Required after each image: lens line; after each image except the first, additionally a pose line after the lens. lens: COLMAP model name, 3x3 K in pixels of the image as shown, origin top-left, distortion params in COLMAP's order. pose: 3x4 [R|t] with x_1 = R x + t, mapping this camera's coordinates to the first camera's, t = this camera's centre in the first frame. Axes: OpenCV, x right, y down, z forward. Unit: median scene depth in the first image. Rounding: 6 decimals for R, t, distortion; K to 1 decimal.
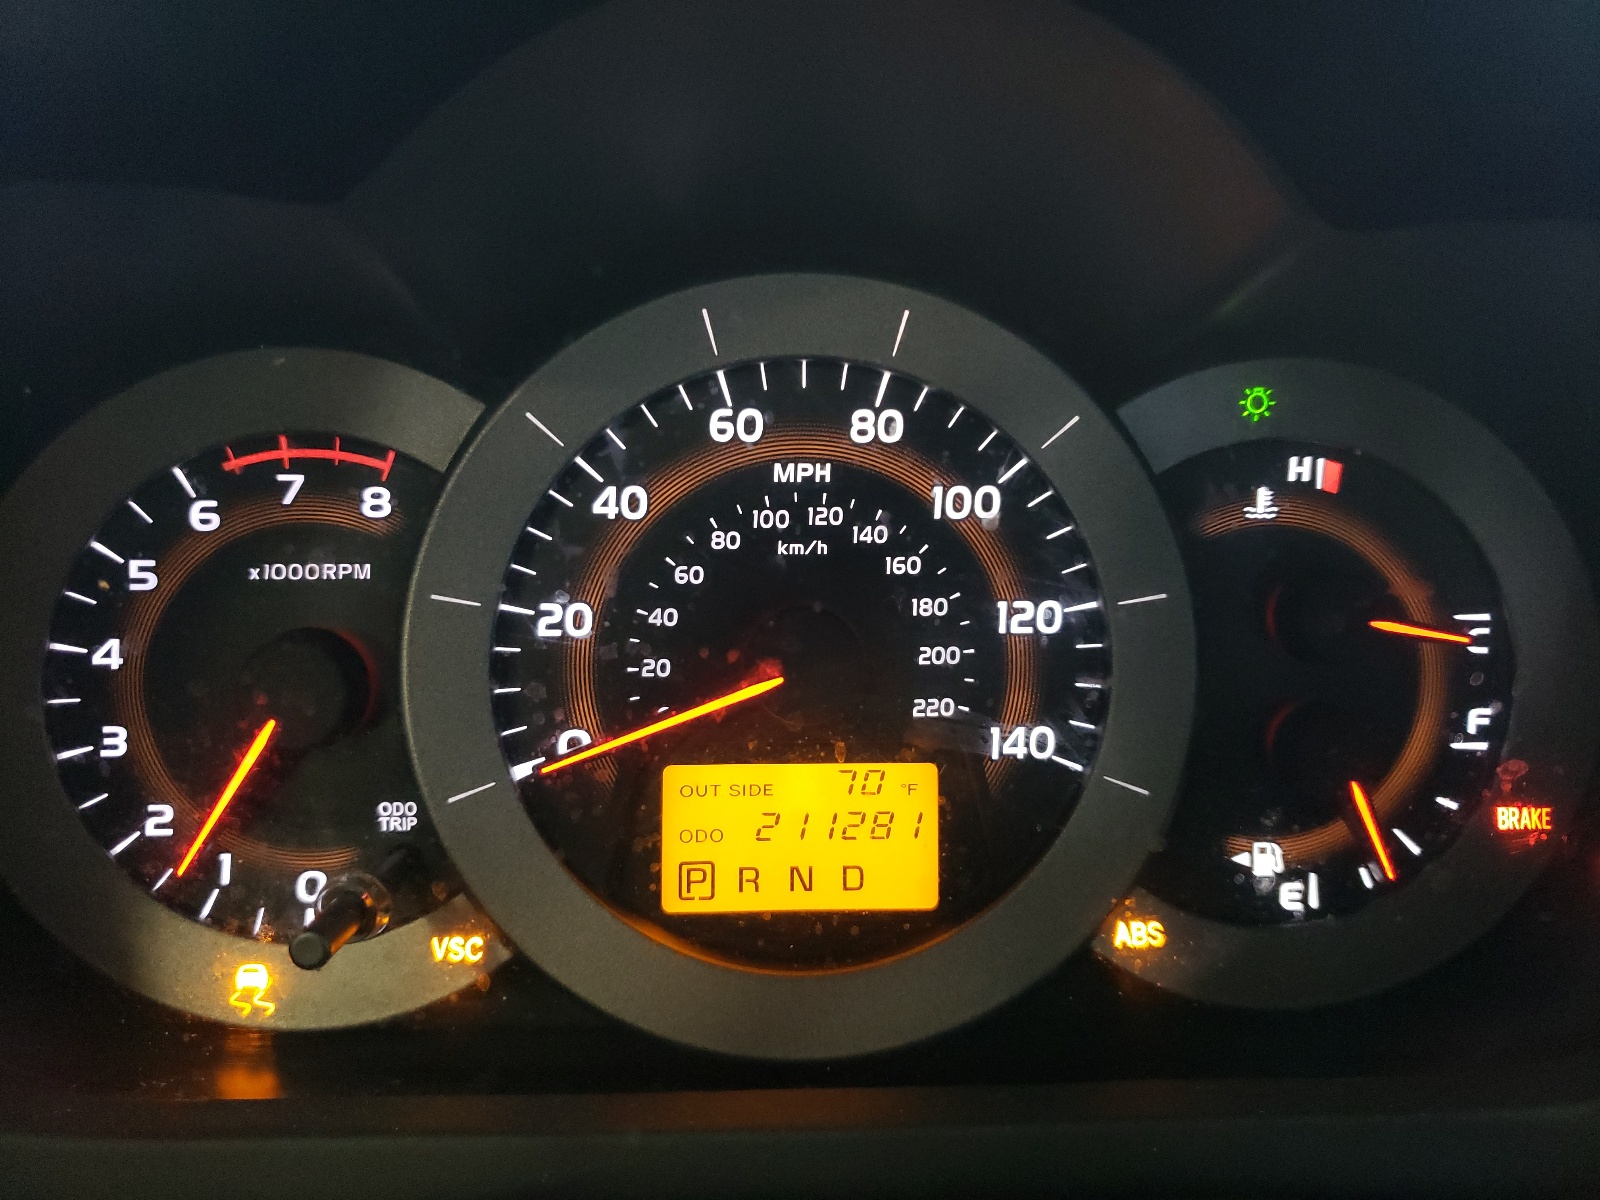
lens RADIAL K [[1217.5, 0, 802.1], [0, 1217.5, 600.1], [0, 0, 1]] dist [-0.000330, -0.002855]
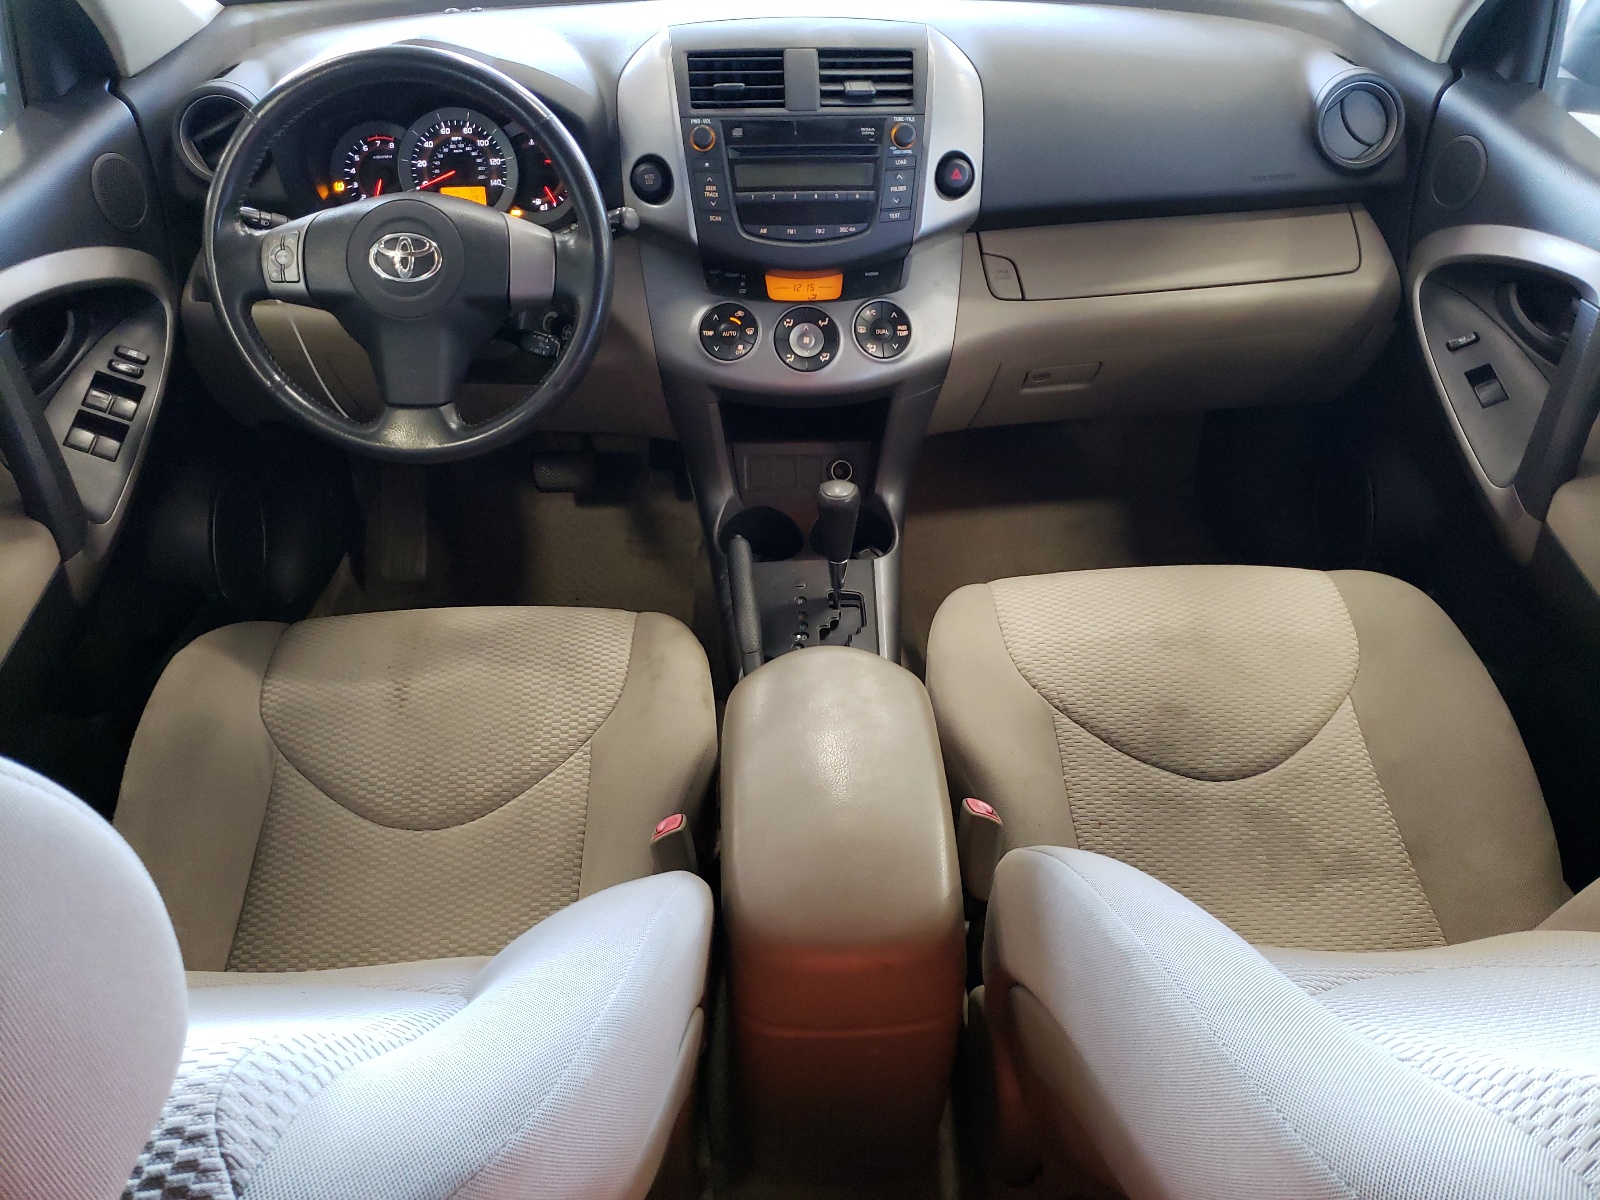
lens RADIAL K [[1217.5, 0, 795.7], [0, 1217.5, 600.7], [0, 0, 1]] dist [-0.000330, -0.002855]
pose [[0.999241, -0.031731, 0.022580, 1.569861], [0.023395, 0.952593, 0.303347, 0.312372], [-0.031136, -0.302589, 0.952612, -5.928845]]
